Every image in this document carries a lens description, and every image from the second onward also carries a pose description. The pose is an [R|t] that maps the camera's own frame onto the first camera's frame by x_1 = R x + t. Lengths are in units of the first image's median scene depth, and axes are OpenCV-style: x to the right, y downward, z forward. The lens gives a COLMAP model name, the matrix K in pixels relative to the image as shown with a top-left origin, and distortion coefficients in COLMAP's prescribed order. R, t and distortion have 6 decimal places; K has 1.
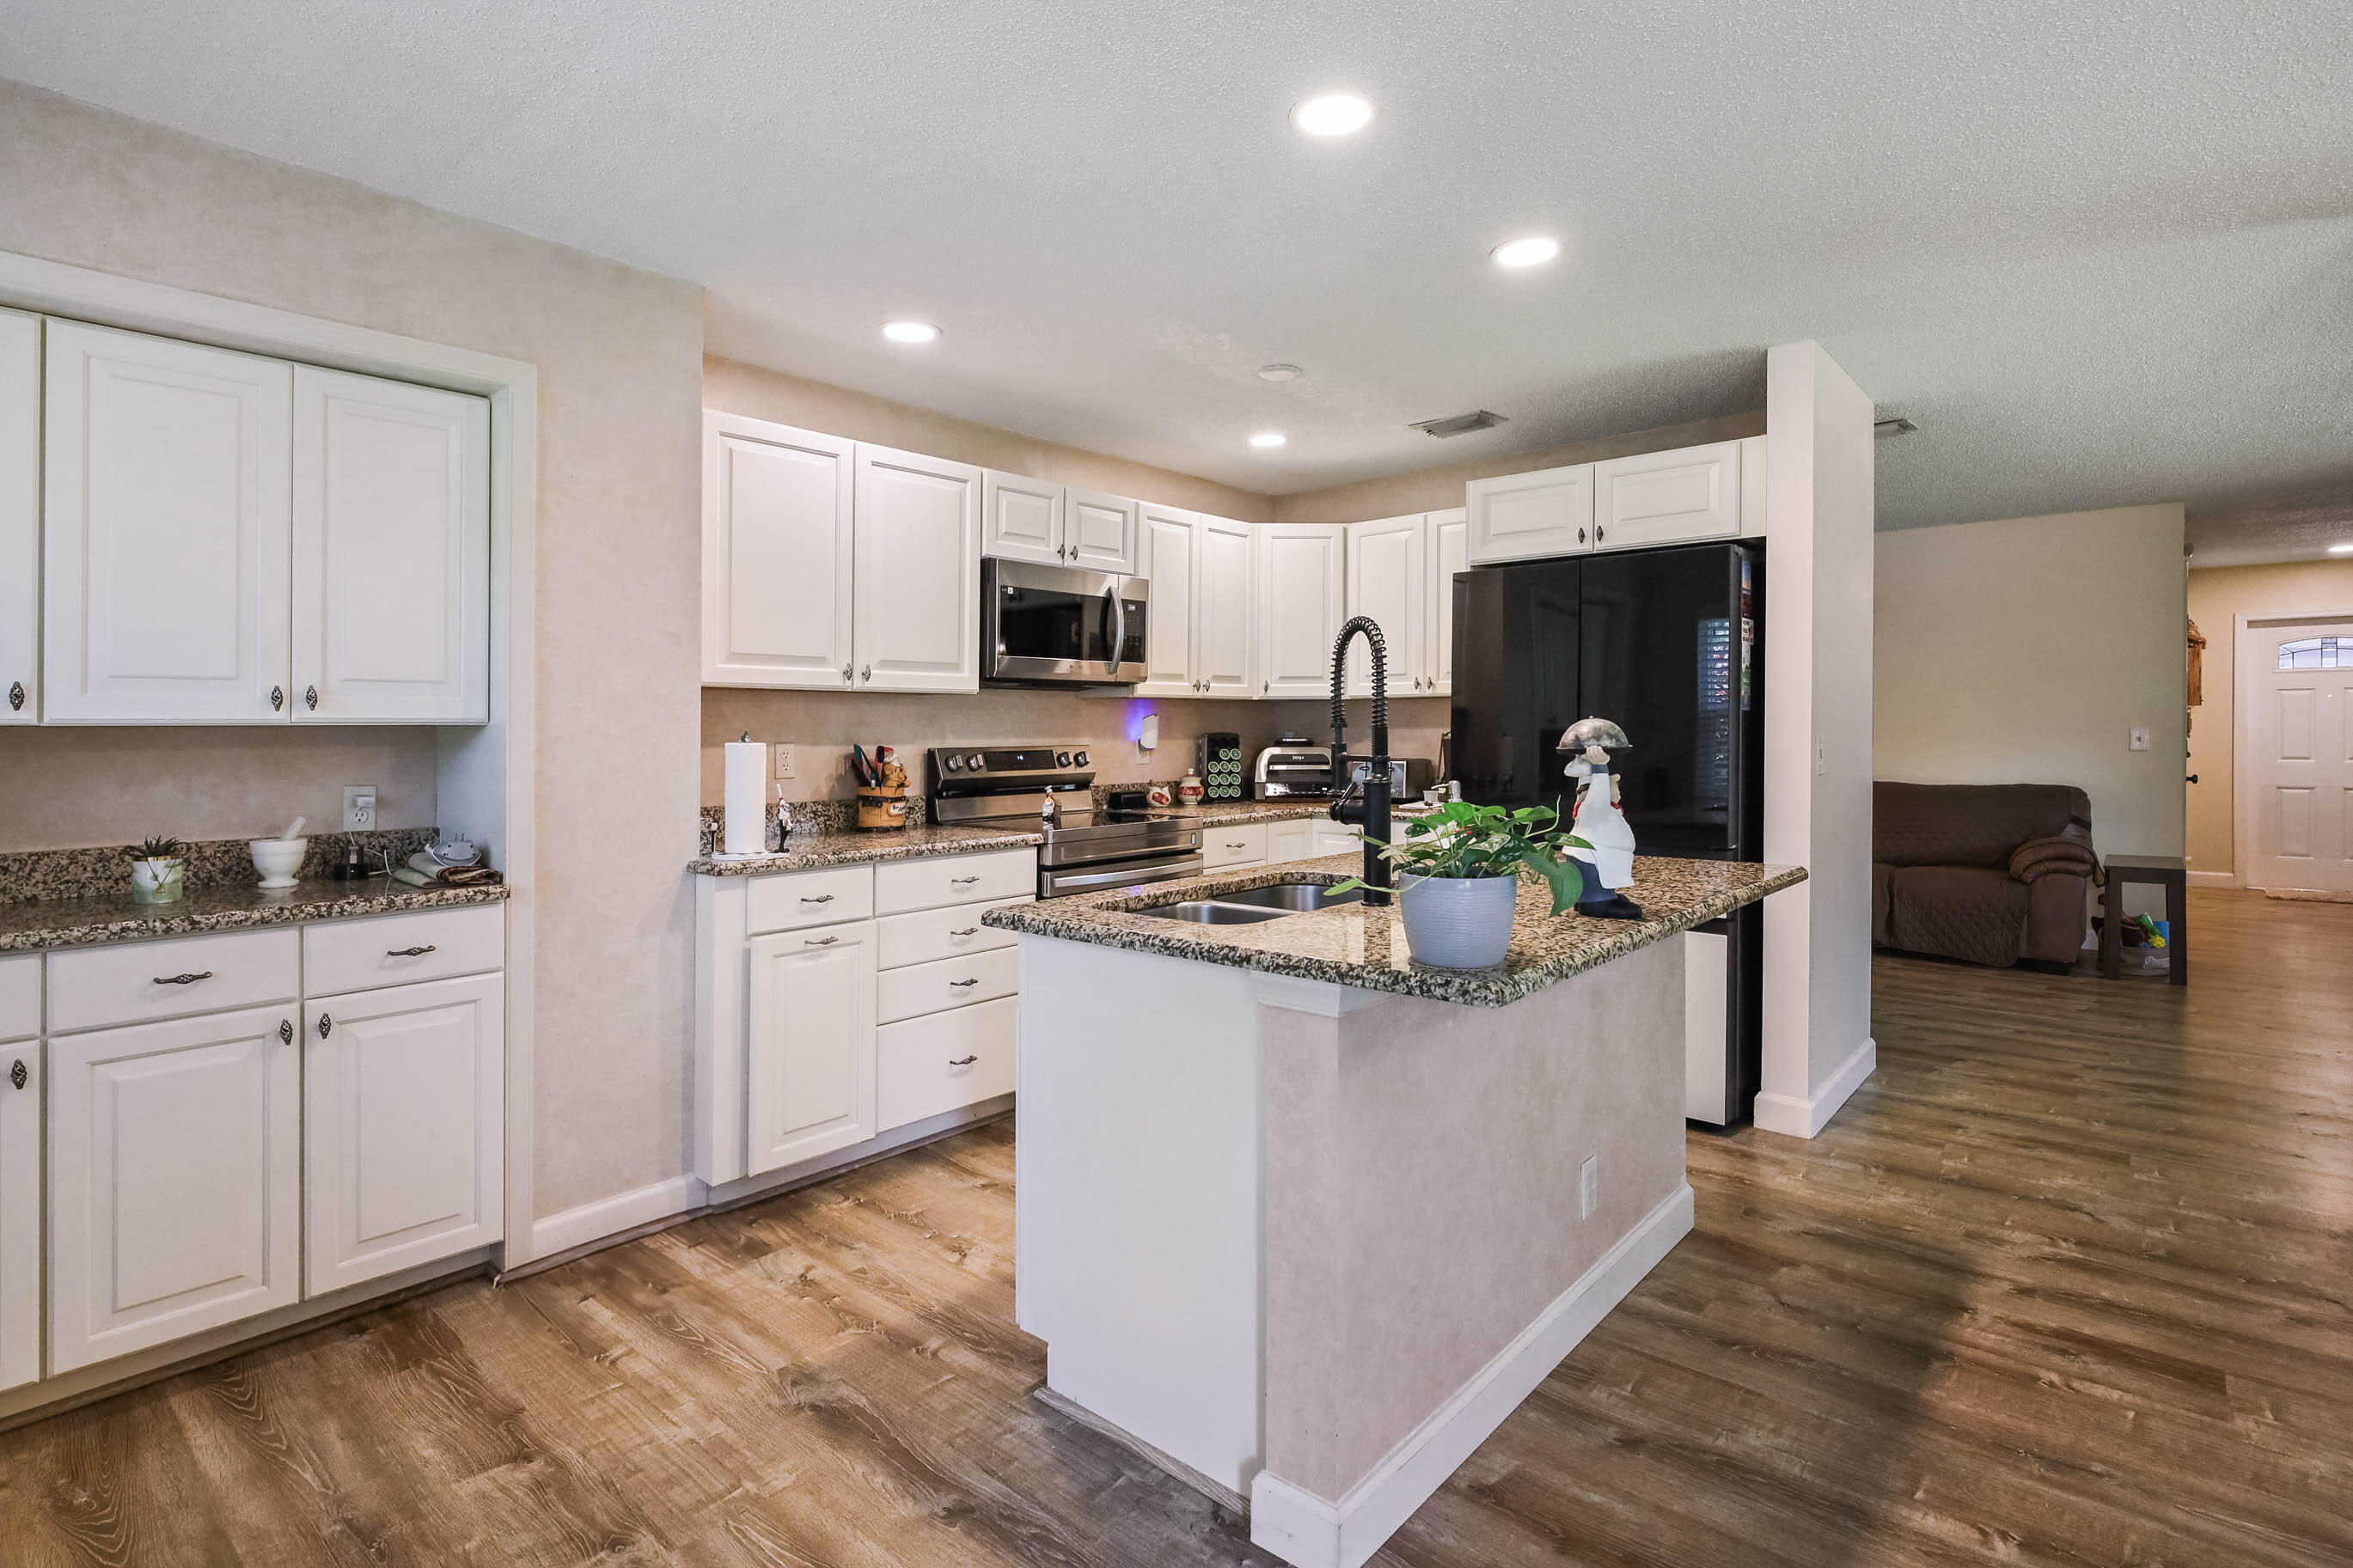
lens RADIAL K [[1147.2, 0, 1149.8], [0, 1147.2, 725.1], [0, 0, 1]] dist [0.001278, -0.000966]
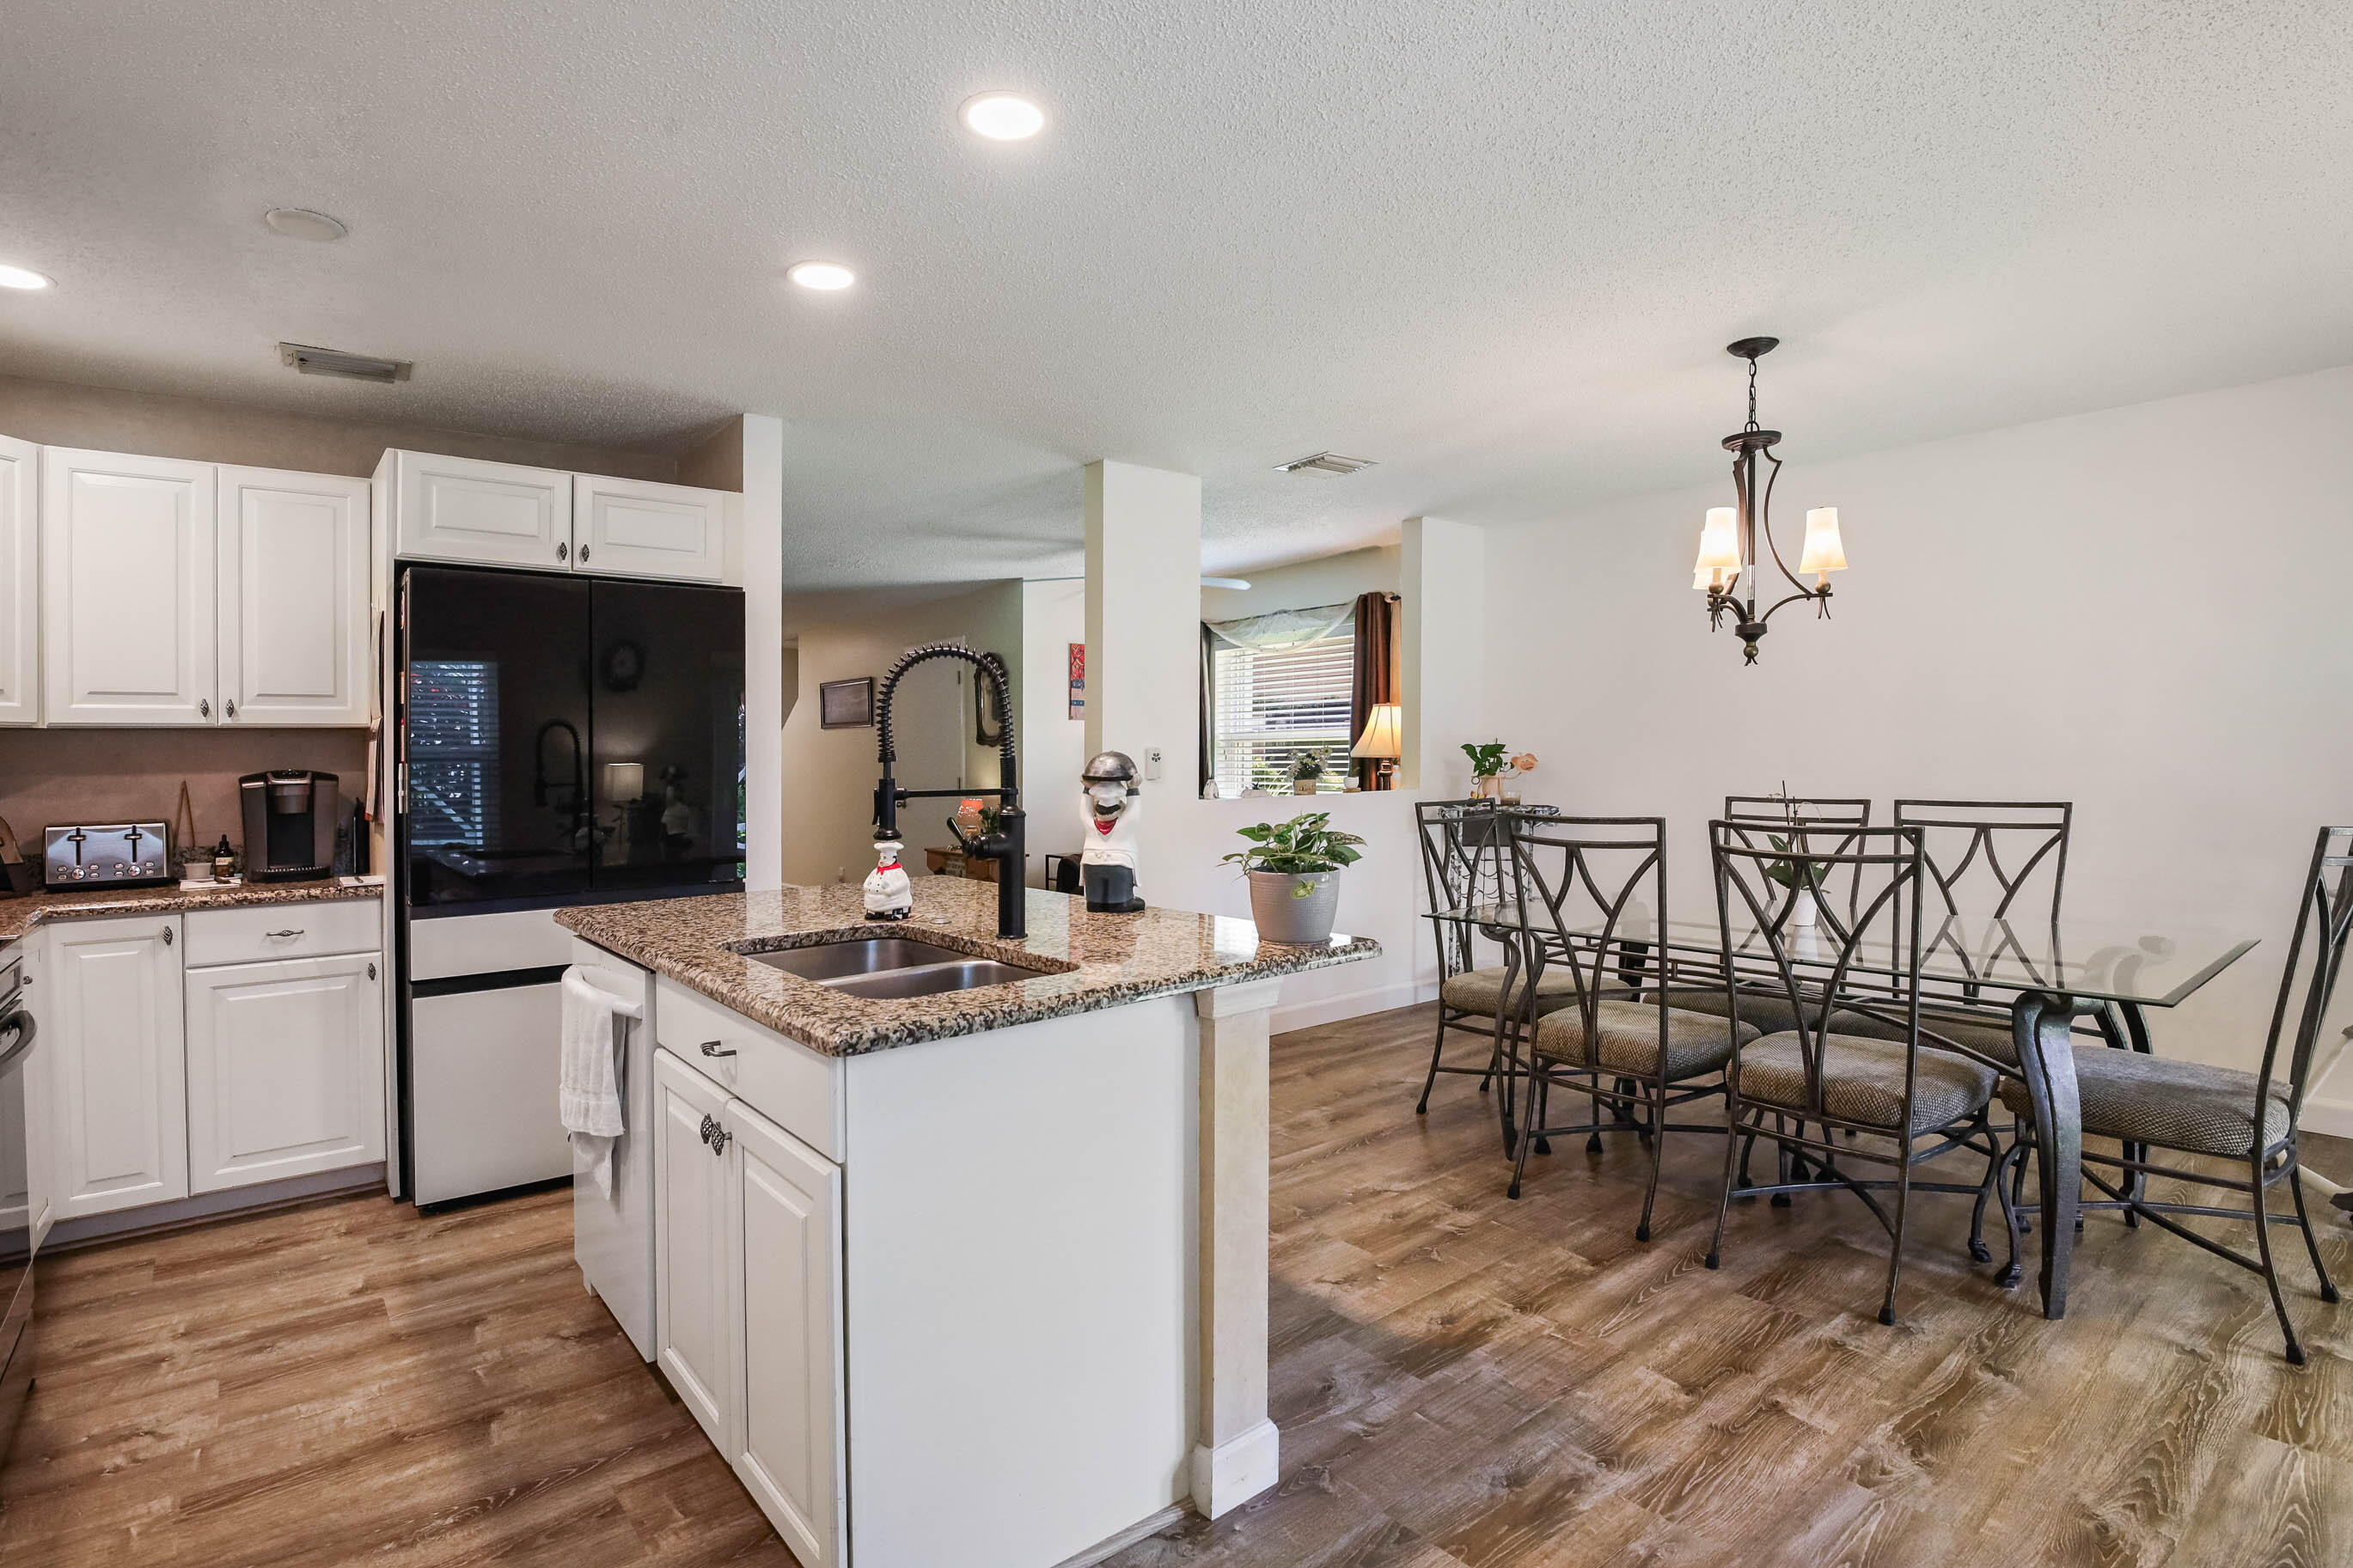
lens RADIAL K [[1165.7, 0, 1185.9], [0, 1165.7, 782.5], [0, 0, 1]] dist [-0.031563, -0.002718]
pose [[0.148155, -0.019272, 0.988776, -0.478317], [0.011025, 0.999780, 0.017835, 0.003462], [-0.988903, 0.008259, 0.148335, 0.428213]]
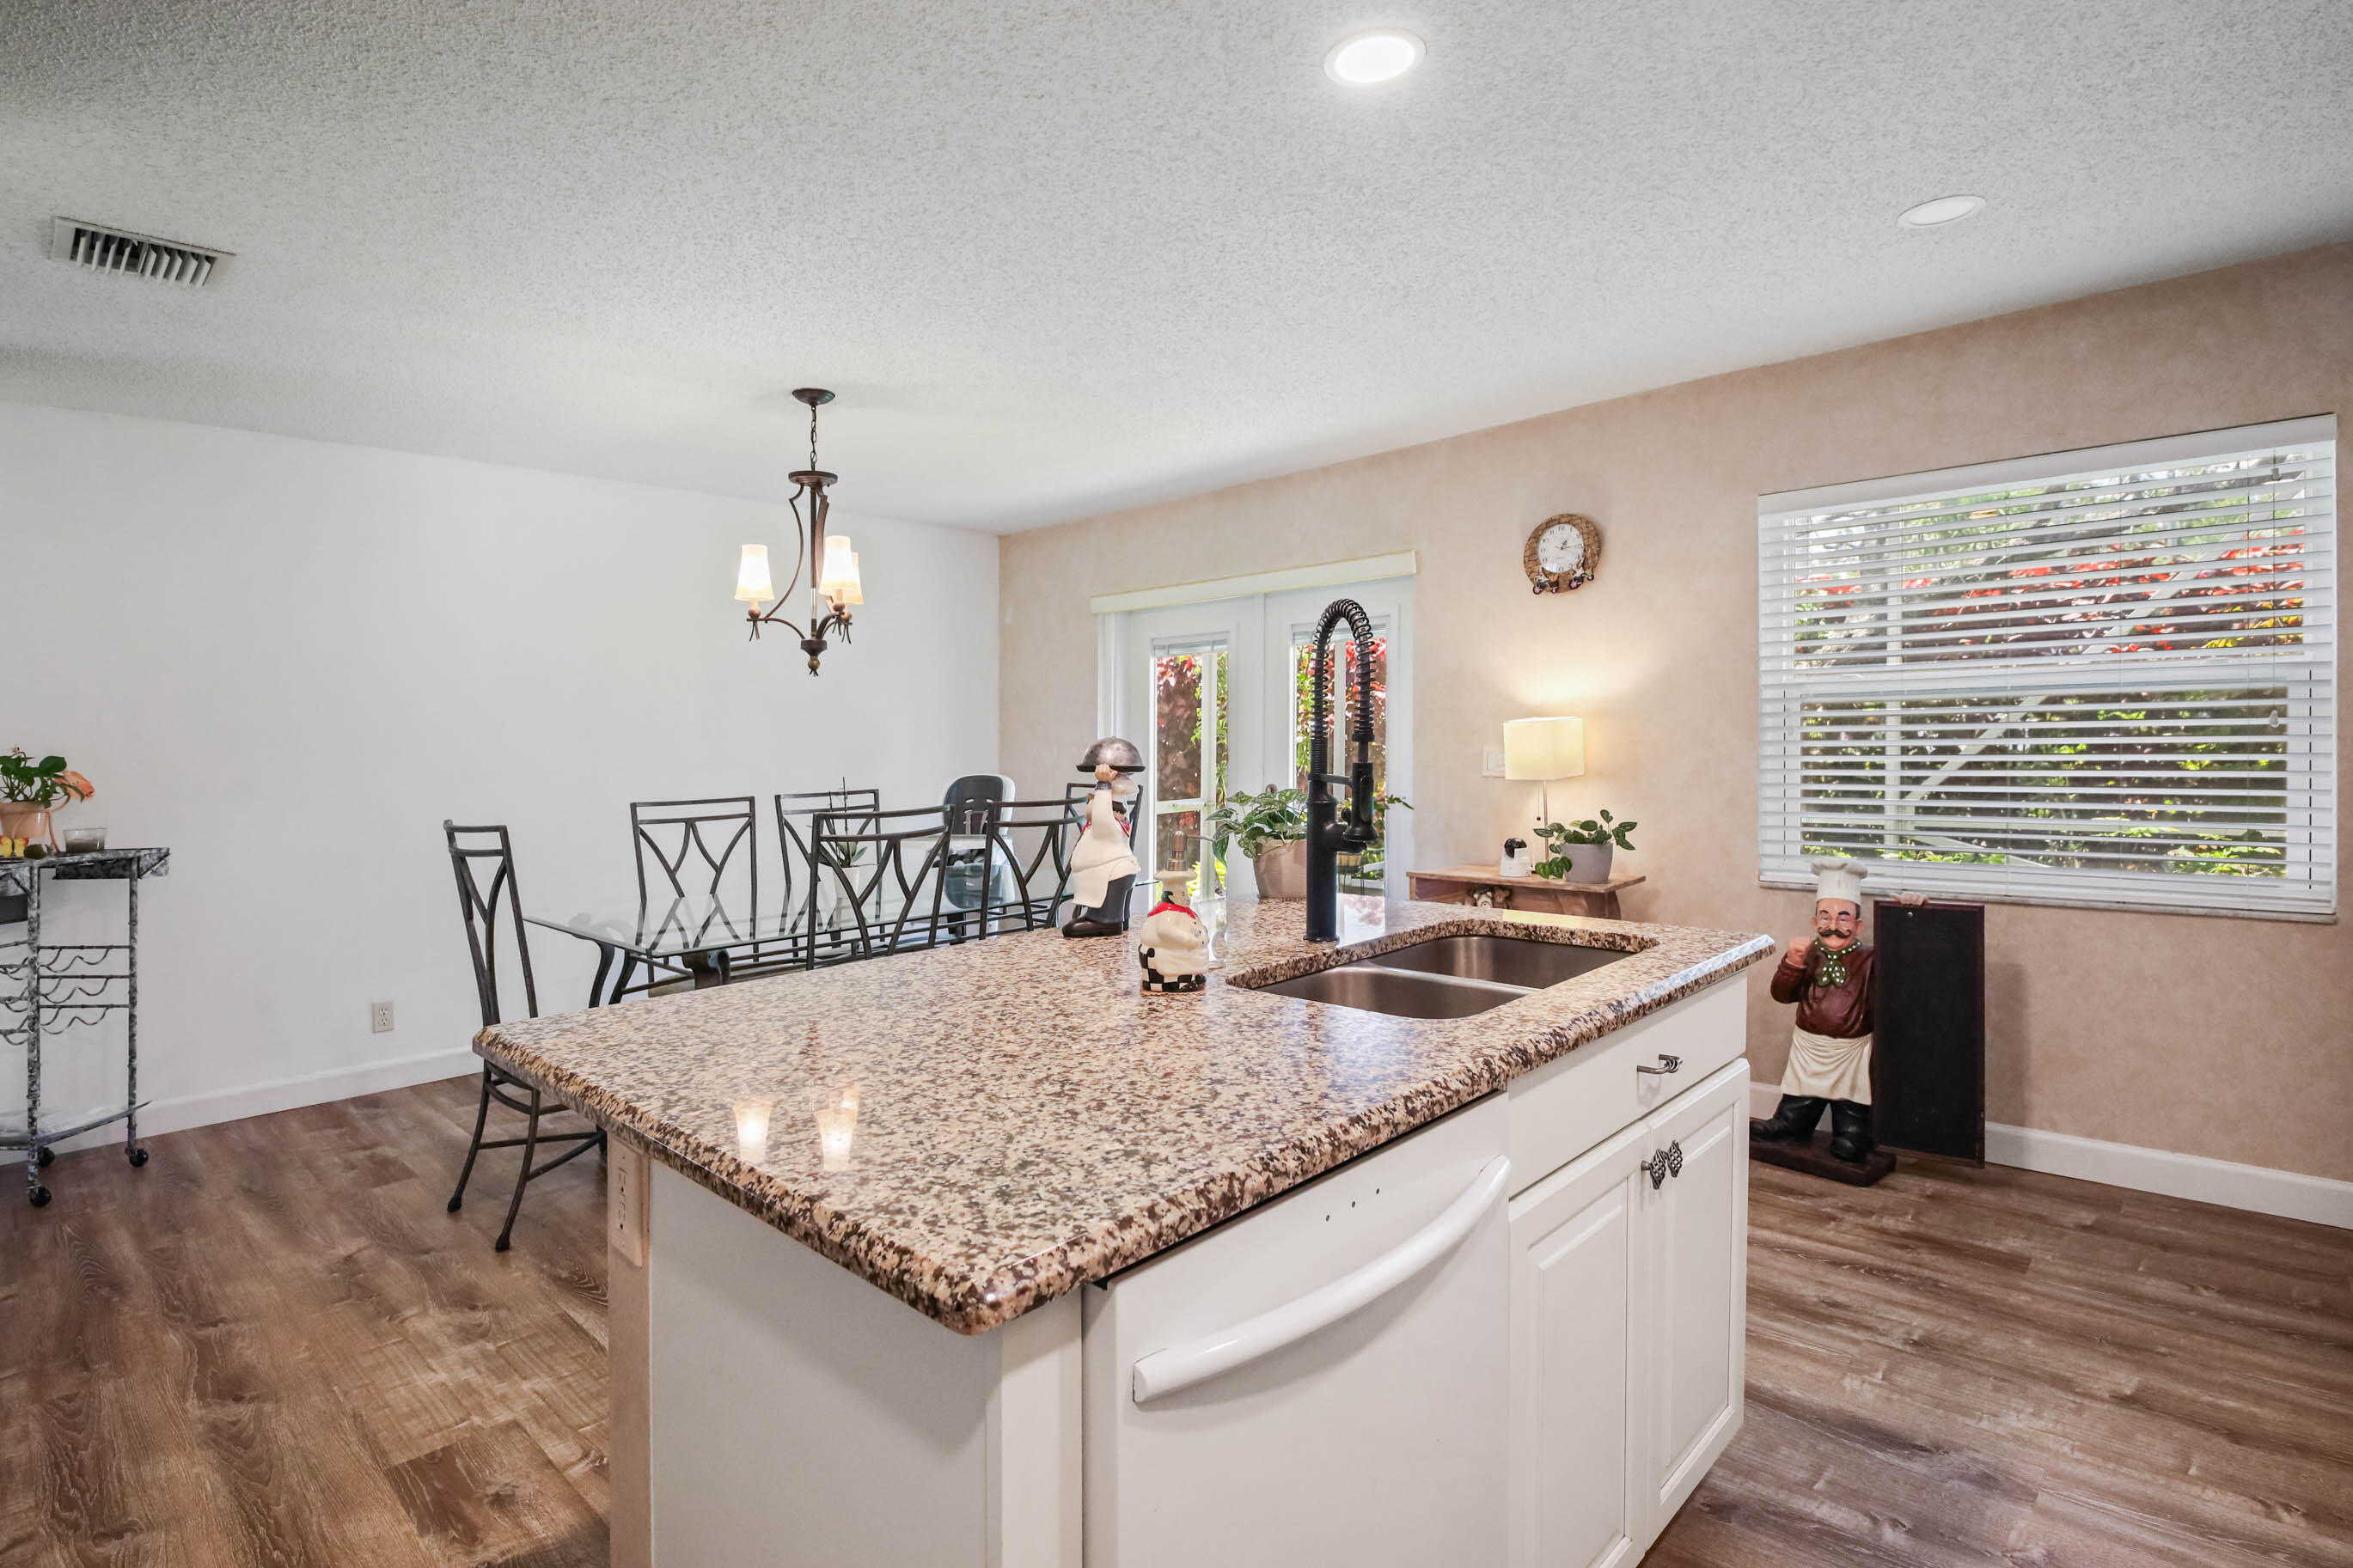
lens RADIAL K [[1147.2, 0, 1149.8], [0, 1147.2, 725.1], [0, 0, 1]] dist [0.001278, -0.000966]
pose [[-0.999312, 0.027905, 0.024445, 0.185249], [0.027558, 0.999516, -0.014425, -0.001380], [-0.024835, -0.013742, -0.999597, 1.171525]]
